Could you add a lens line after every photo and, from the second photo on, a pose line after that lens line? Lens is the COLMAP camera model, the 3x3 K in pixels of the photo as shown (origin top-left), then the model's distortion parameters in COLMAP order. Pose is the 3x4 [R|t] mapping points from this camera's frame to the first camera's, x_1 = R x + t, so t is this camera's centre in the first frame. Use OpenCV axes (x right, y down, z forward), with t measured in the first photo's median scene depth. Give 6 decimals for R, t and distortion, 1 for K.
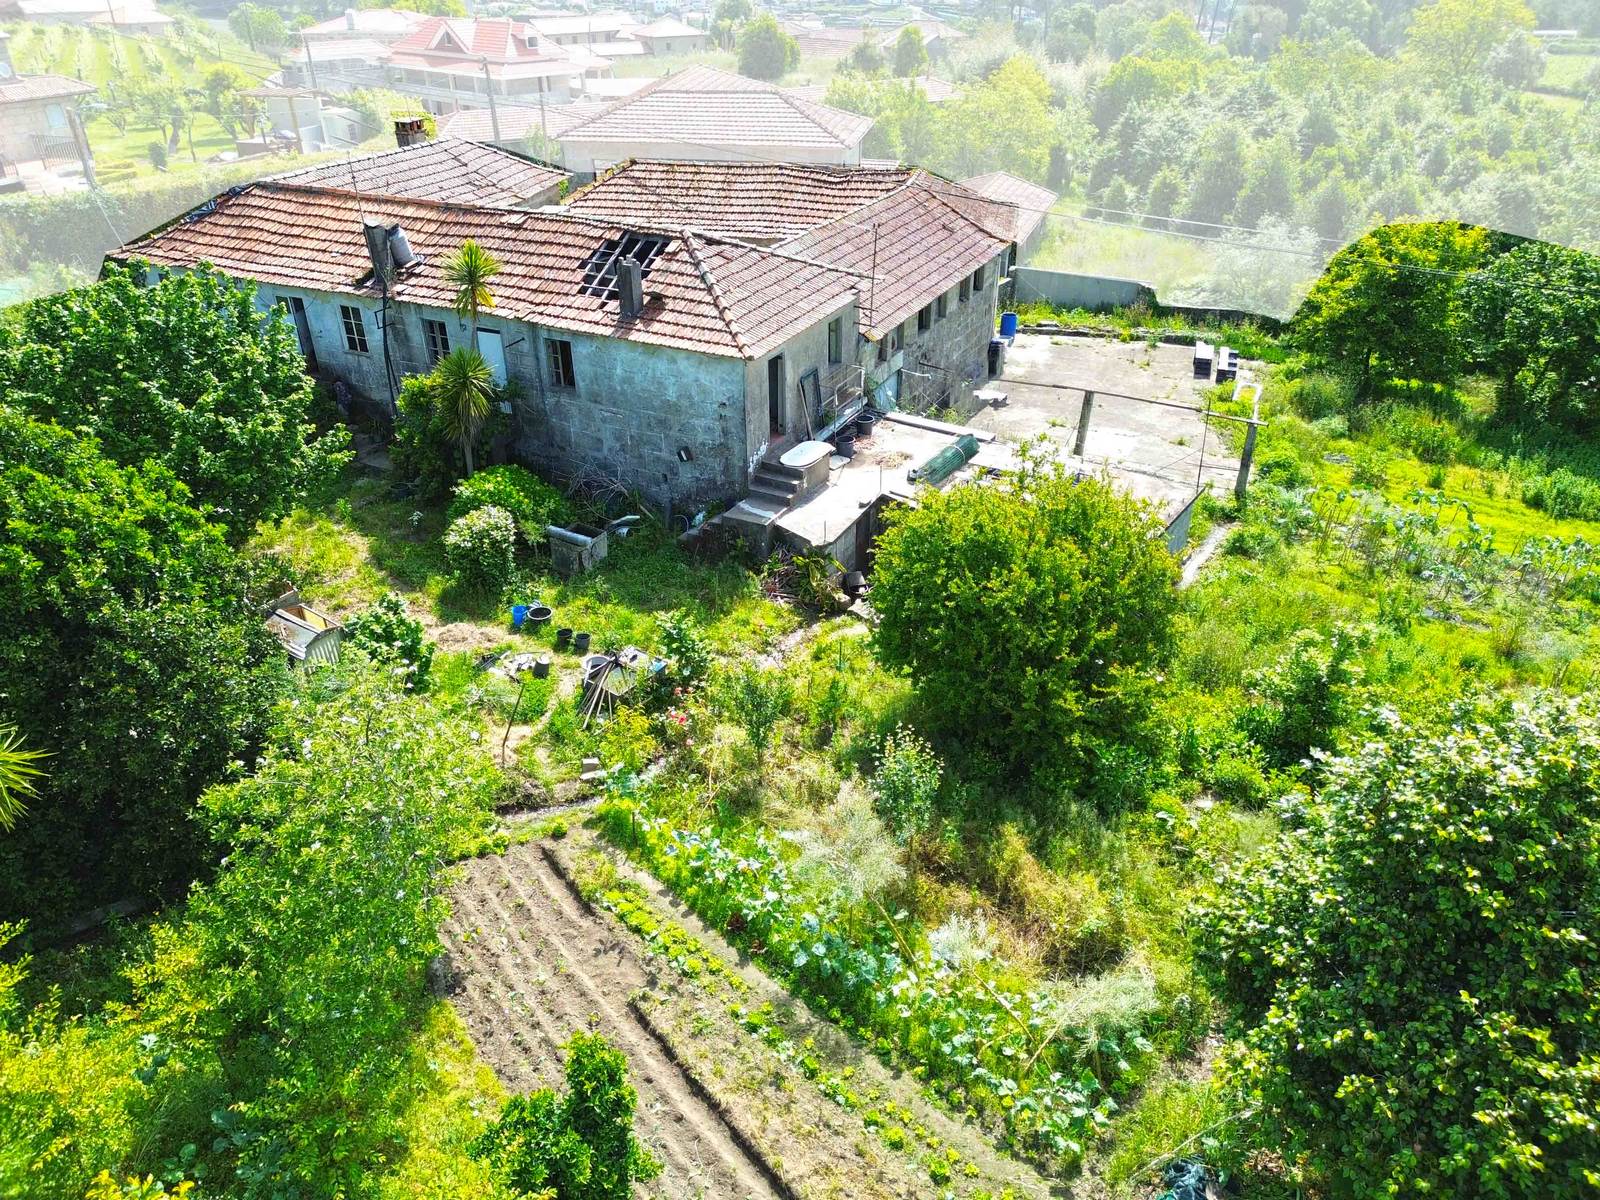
lens RADIAL K [[1135.3, 0, 804.3], [0, 1135.3, 592.9], [0, 0, 1]] dist [0.029527, 0.000194]
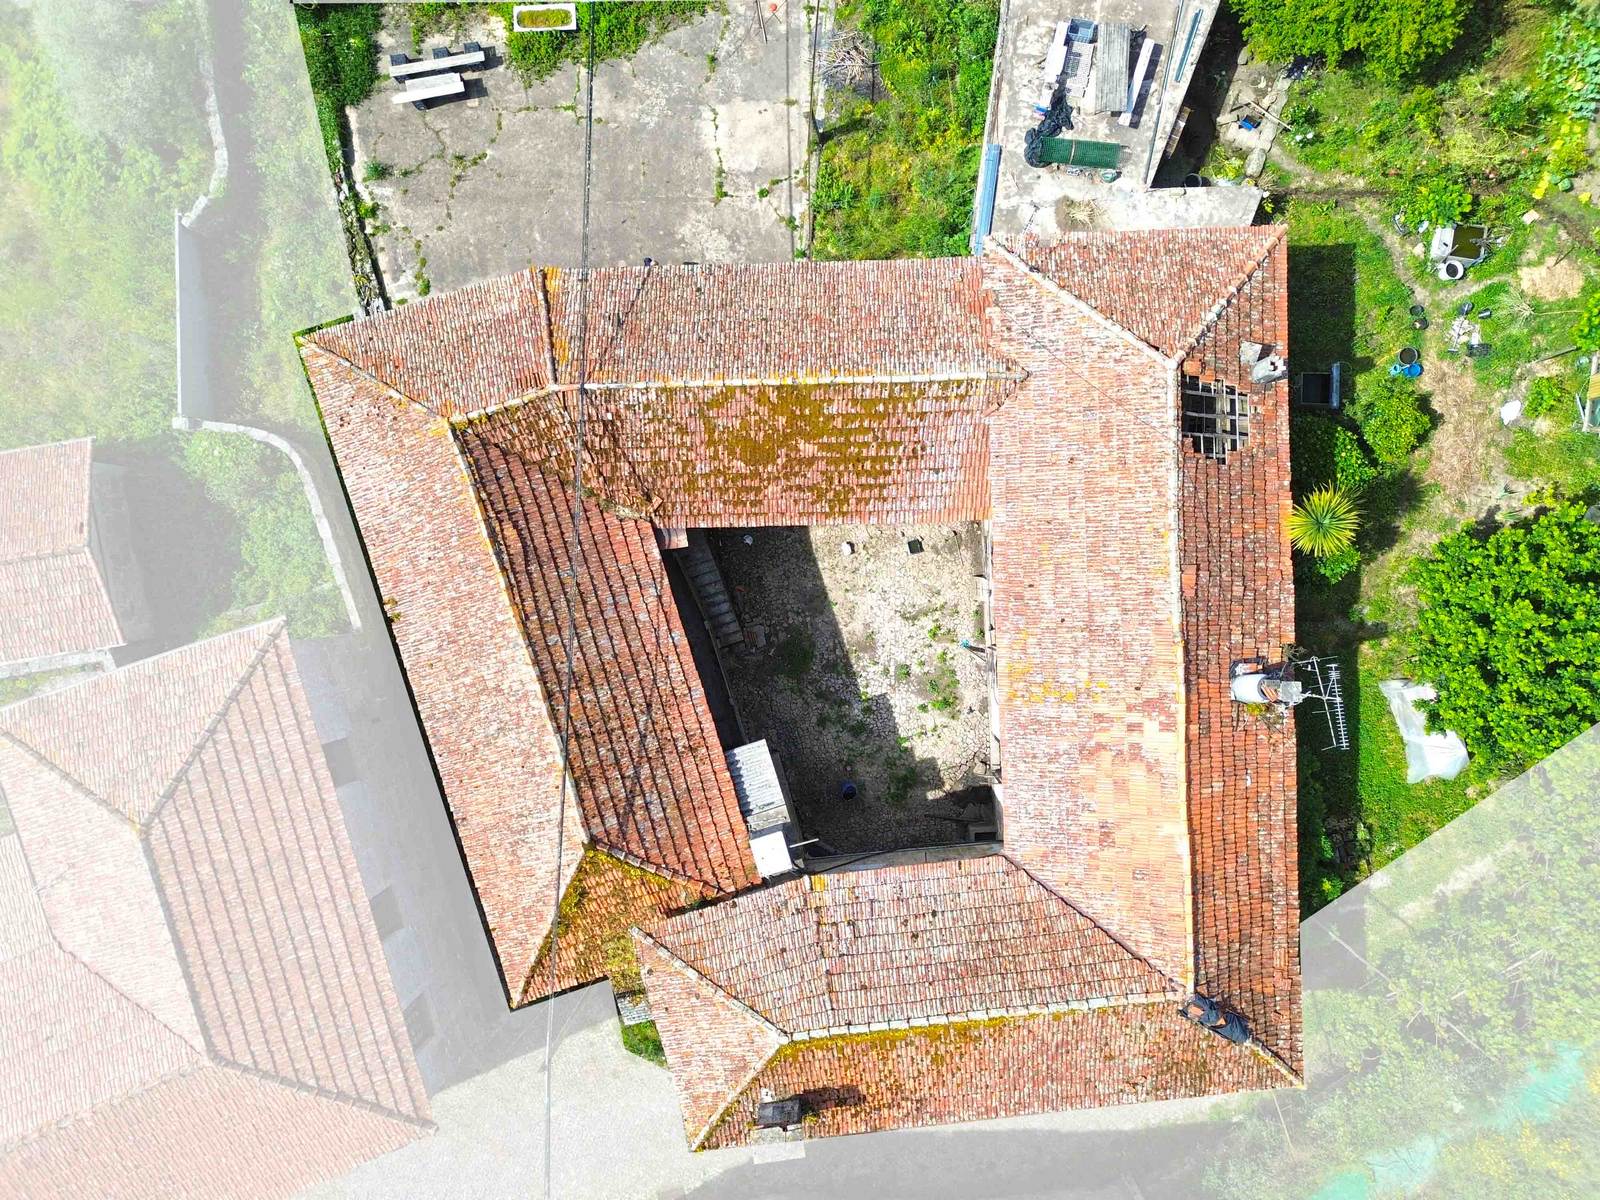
lens RADIAL K [[1126.7, 0, 803.2], [0, 1126.7, 597.6], [0, 0, 1]] dist [0.076769, -0.075973]
pose [[-0.471709, -0.881664, 0.012603, -0.145967], [0.462484, -0.235220, 0.854857, -1.324617], [-0.750732, 0.409072, 0.518711, 0.827857]]
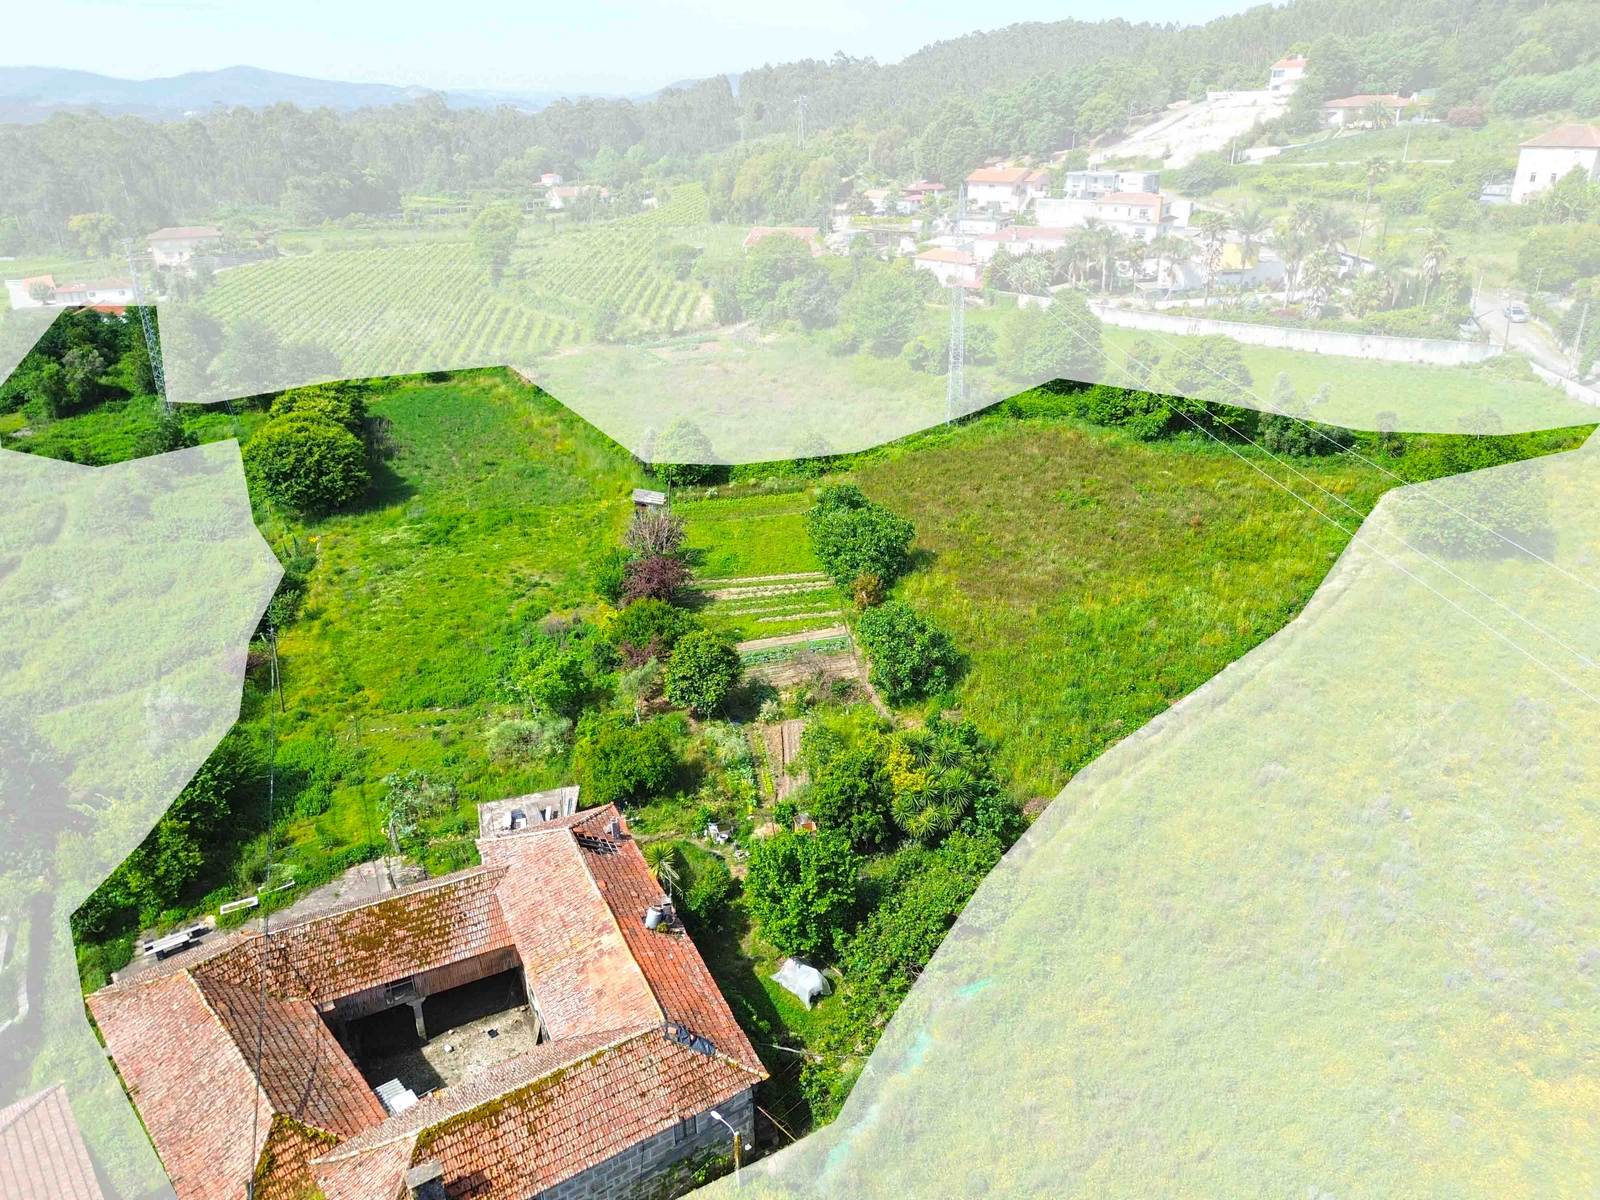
lens RADIAL K [[1126.7, 0, 803.2], [0, 1126.7, 597.6], [0, 0, 1]] dist [0.076769, -0.075973]
pose [[-0.794190, -0.226054, 0.564058, -1.532595], [0.324990, 0.626322, 0.708591, -1.919436], [-0.513462, 0.746070, -0.423954, 1.354162]]
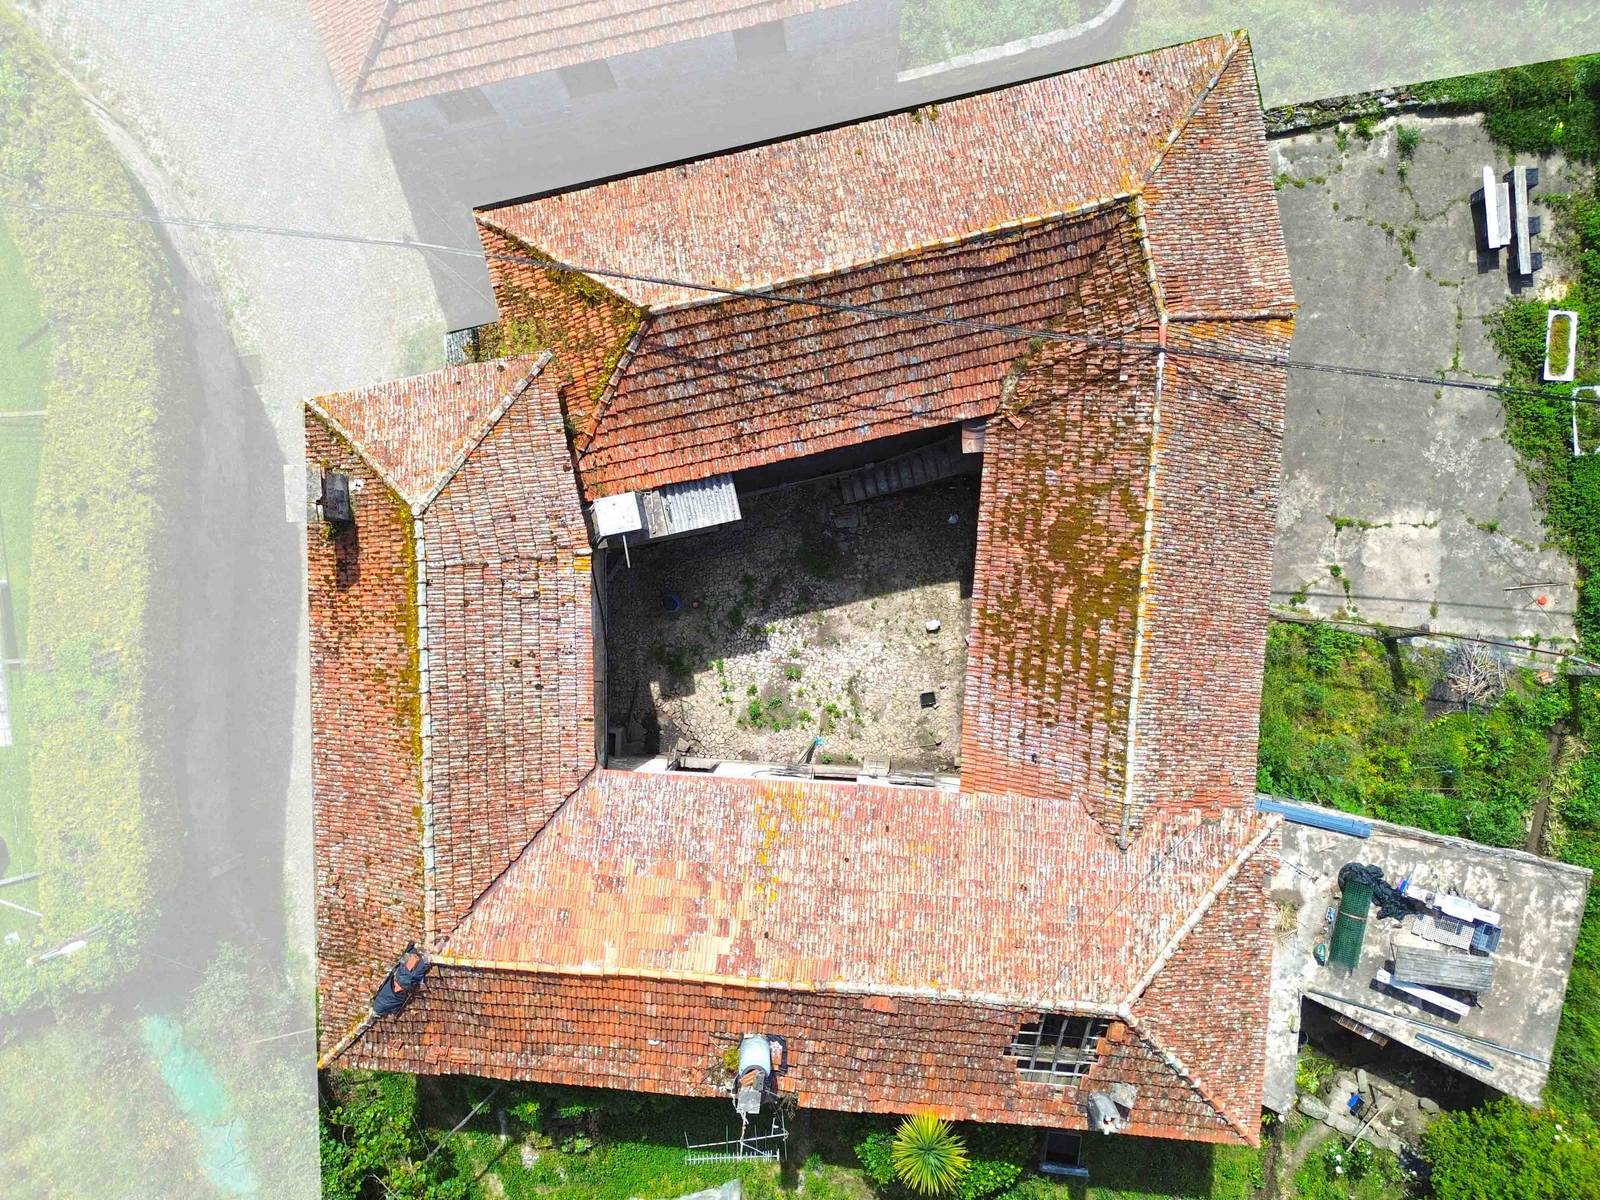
lens RADIAL K [[1126.7, 0, 803.2], [0, 1126.7, 597.6], [0, 0, 1]] dist [0.076769, -0.075973]
pose [[0.921856, -0.386812, -0.023622, -0.189069], [0.211926, 0.452156, 0.866396, -1.256004], [-0.324452, -0.803699, 0.498798, 0.910789]]
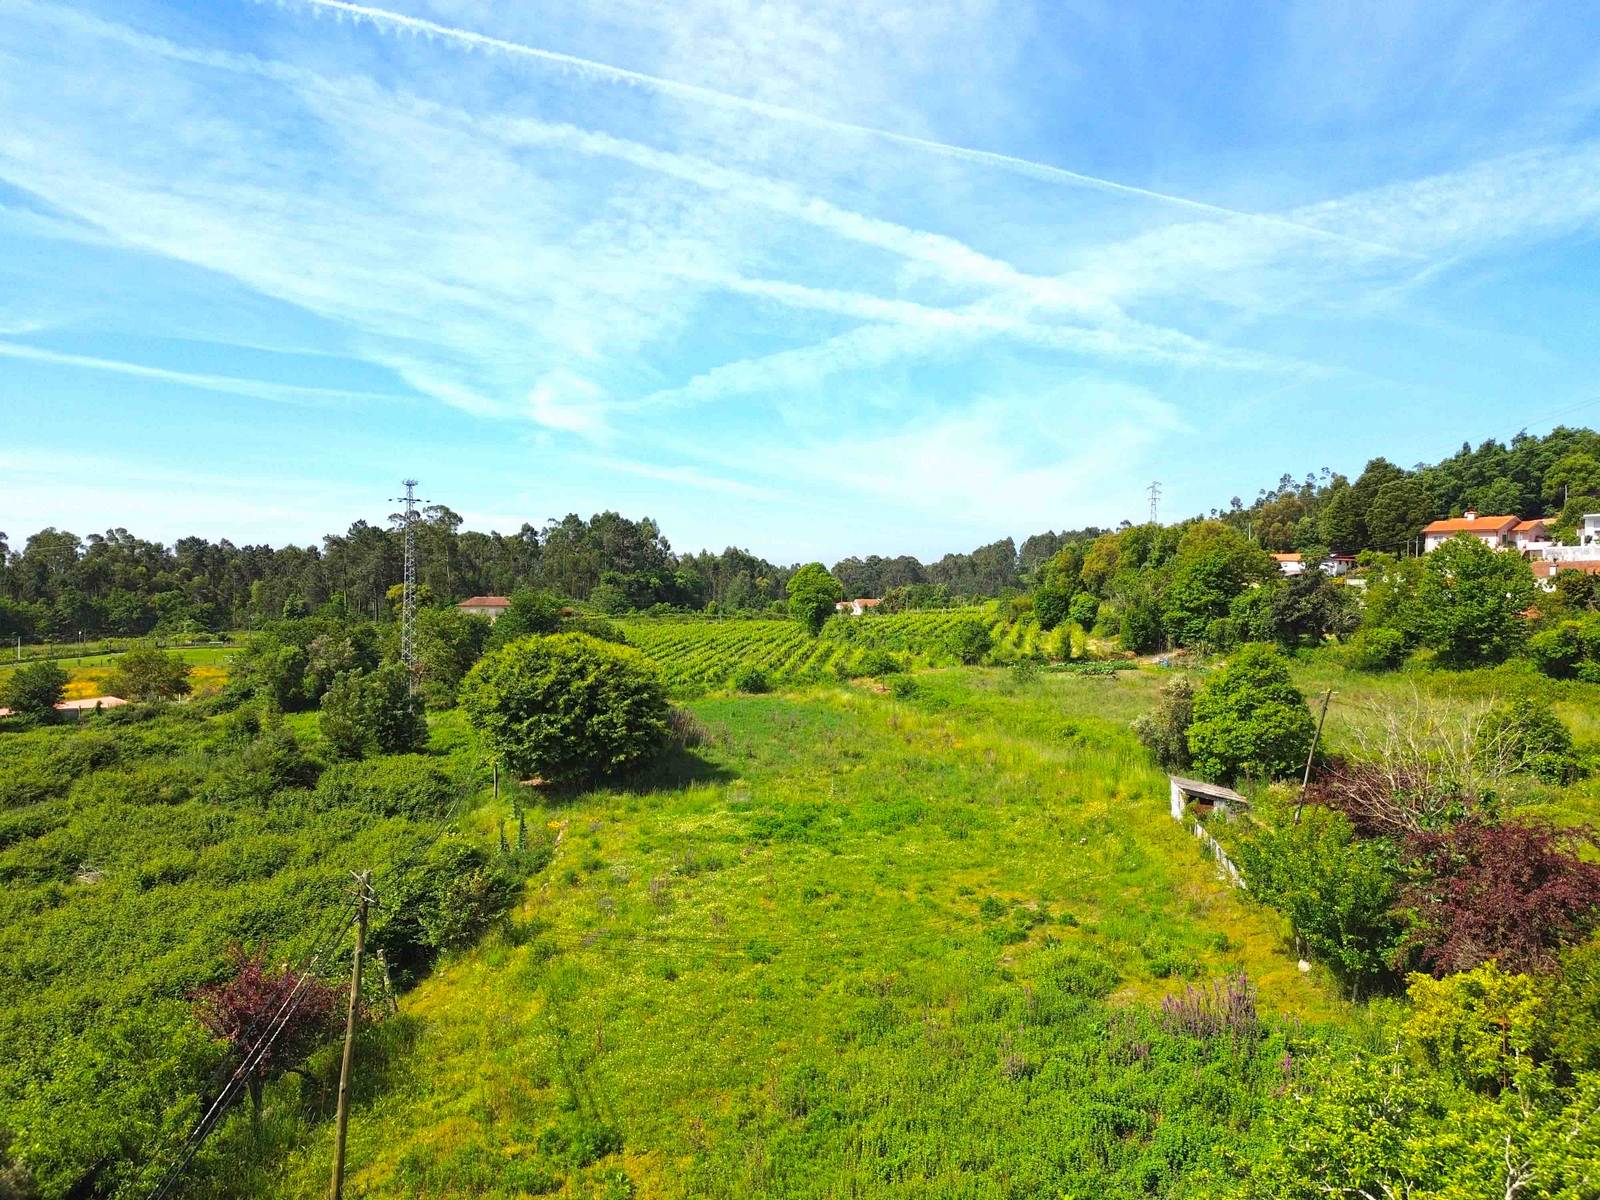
lens RADIAL K [[1126.7, 0, 803.2], [0, 1126.7, 597.6], [0, 0, 1]] dist [0.076769, -0.075973]
pose [[-0.643289, 0.000107, 0.765623, 0.405945], [0.384125, 0.865078, 0.322627, -0.509264], [-0.662289, 0.501637, -0.556537, 1.012934]]
